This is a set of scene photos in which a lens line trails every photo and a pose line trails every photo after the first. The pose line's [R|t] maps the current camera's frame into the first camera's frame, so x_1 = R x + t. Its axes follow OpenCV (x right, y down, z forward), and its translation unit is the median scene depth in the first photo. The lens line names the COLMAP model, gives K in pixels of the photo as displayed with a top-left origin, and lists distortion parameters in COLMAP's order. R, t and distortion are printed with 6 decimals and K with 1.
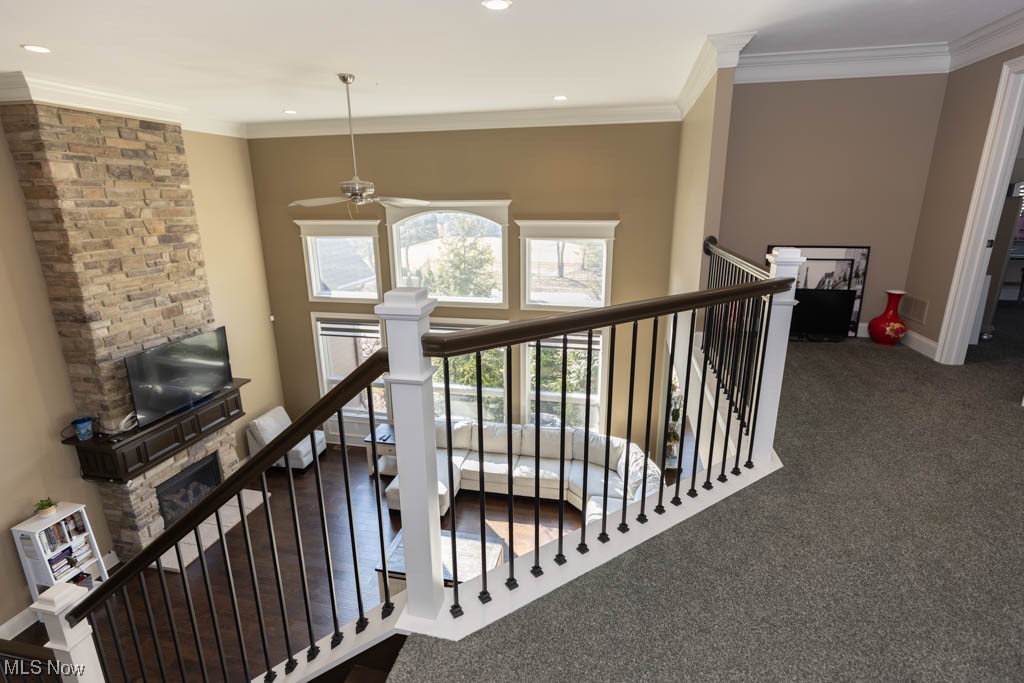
lens RADIAL K [[503.0, 0, 514.6], [0, 503.0, 338.2], [0, 0, 1]] dist [0.002044, -0.000218]
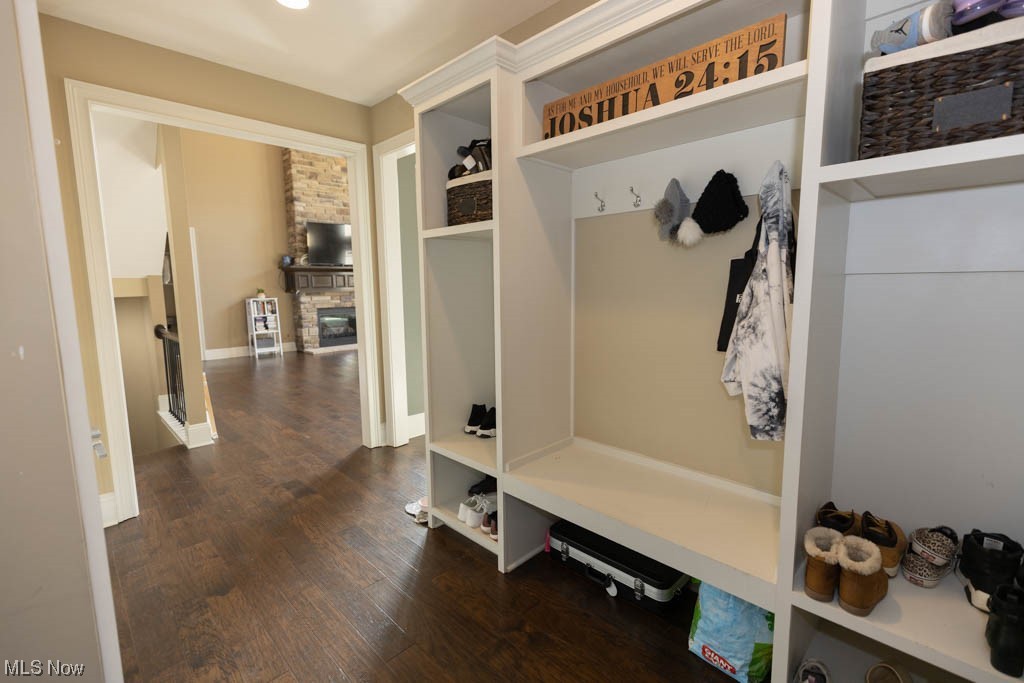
lens RADIAL K [[461.7, 0, 512.0], [0, 461.7, 341.5], [0, 0, 1]] dist [0.000623, -0.000103]
pose [[0.843426, 0.064900, -0.533311, 0.715163], [-0.138850, 0.985283, -0.099688, 0.486944], [0.518993, 0.158130, 0.840025, 0.043796]]
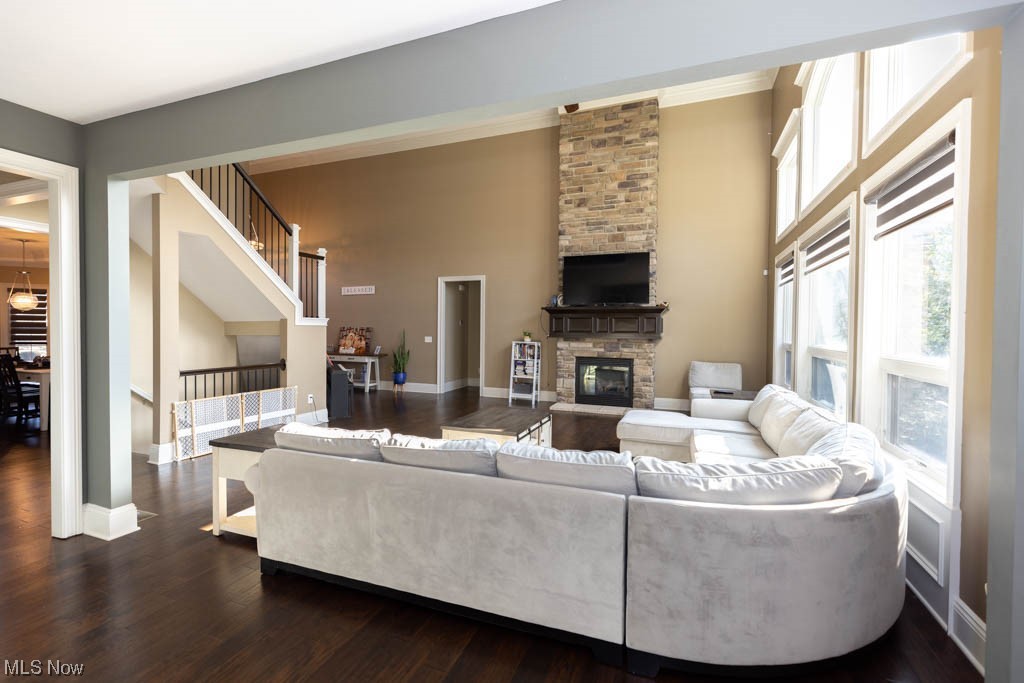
lens RADIAL K [[460.7, 0, 500.2], [0, 460.7, 336.8], [0, 0, 1]] dist [0.003083, 0.000102]
pose [[-0.177887, 0.028228, -0.983646, 0.643793], [-0.270787, 0.959594, 0.076509, 0.205423], [0.946060, 0.279969, -0.163055, 1.028569]]
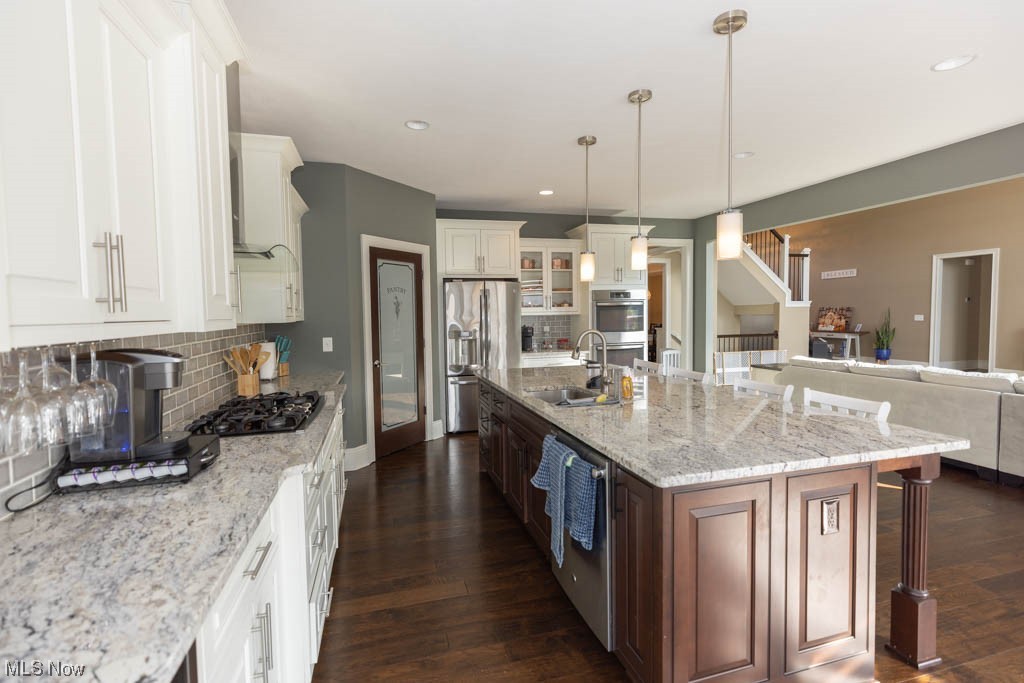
lens RADIAL K [[465.7, 0, 509.6], [0, 465.7, 334.1], [0, 0, 1]] dist [0.002707, 0.000639]
pose [[-0.886891, 0.045028, -0.459780, 1.162356], [-0.102321, 0.951375, 0.290544, 0.127479], [0.450506, 0.304726, -0.839158, 1.287375]]
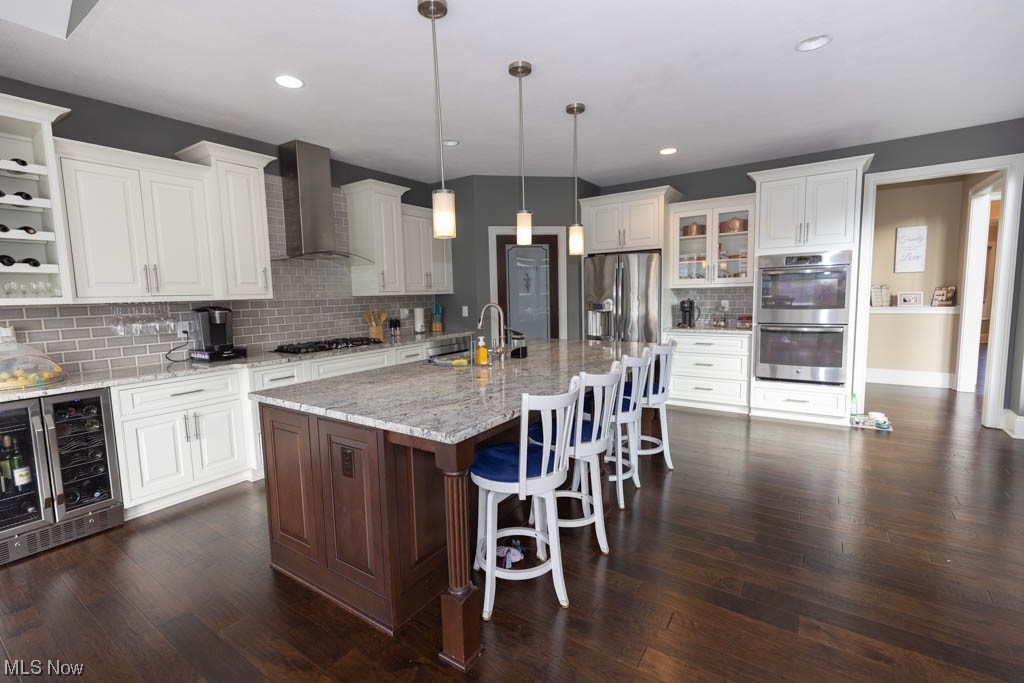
lens RADIAL K [[457.6, 0, 511.5], [0, 457.6, 338.0], [0, 0, 1]] dist [0.003555, -0.000316]
pose [[-0.924623, -0.005636, 0.380843, 0.645557], [0.135536, 0.929574, 0.342815, 0.113736], [-0.355954, 0.368593, -0.858741, 1.378291]]
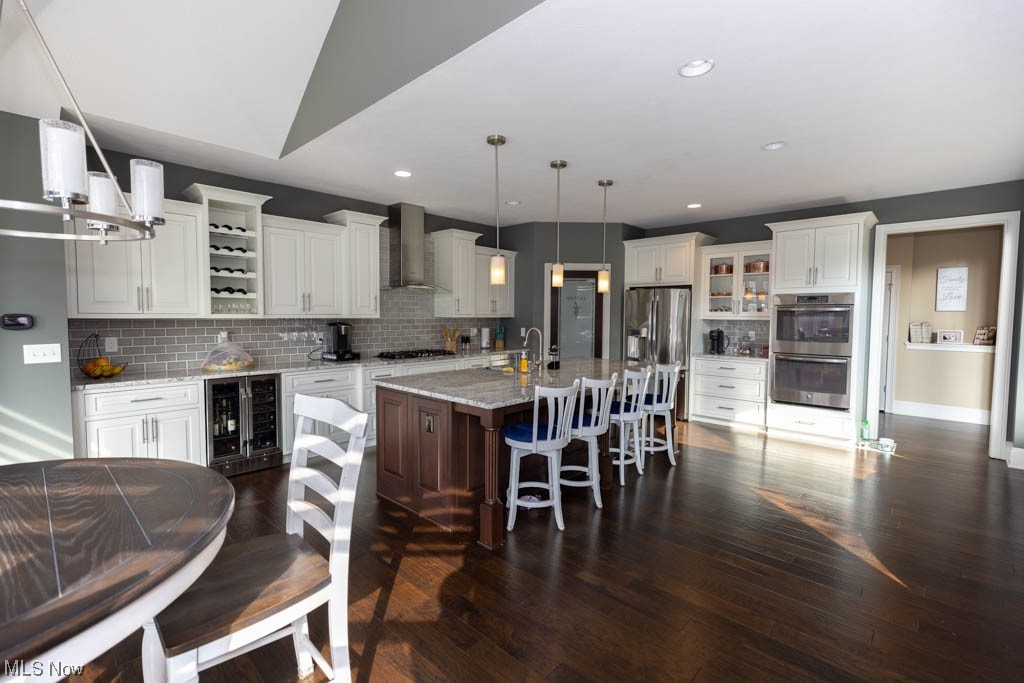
lens RADIAL K [[457.6, 0, 511.5], [0, 457.6, 338.0], [0, 0, 1]] dist [0.003555, -0.000316]
pose [[-0.853489, -0.025405, 0.520491, 0.527054], [0.142500, 0.949363, 0.280006, 0.065021], [-0.501249, 0.313152, -0.806651, 1.516482]]
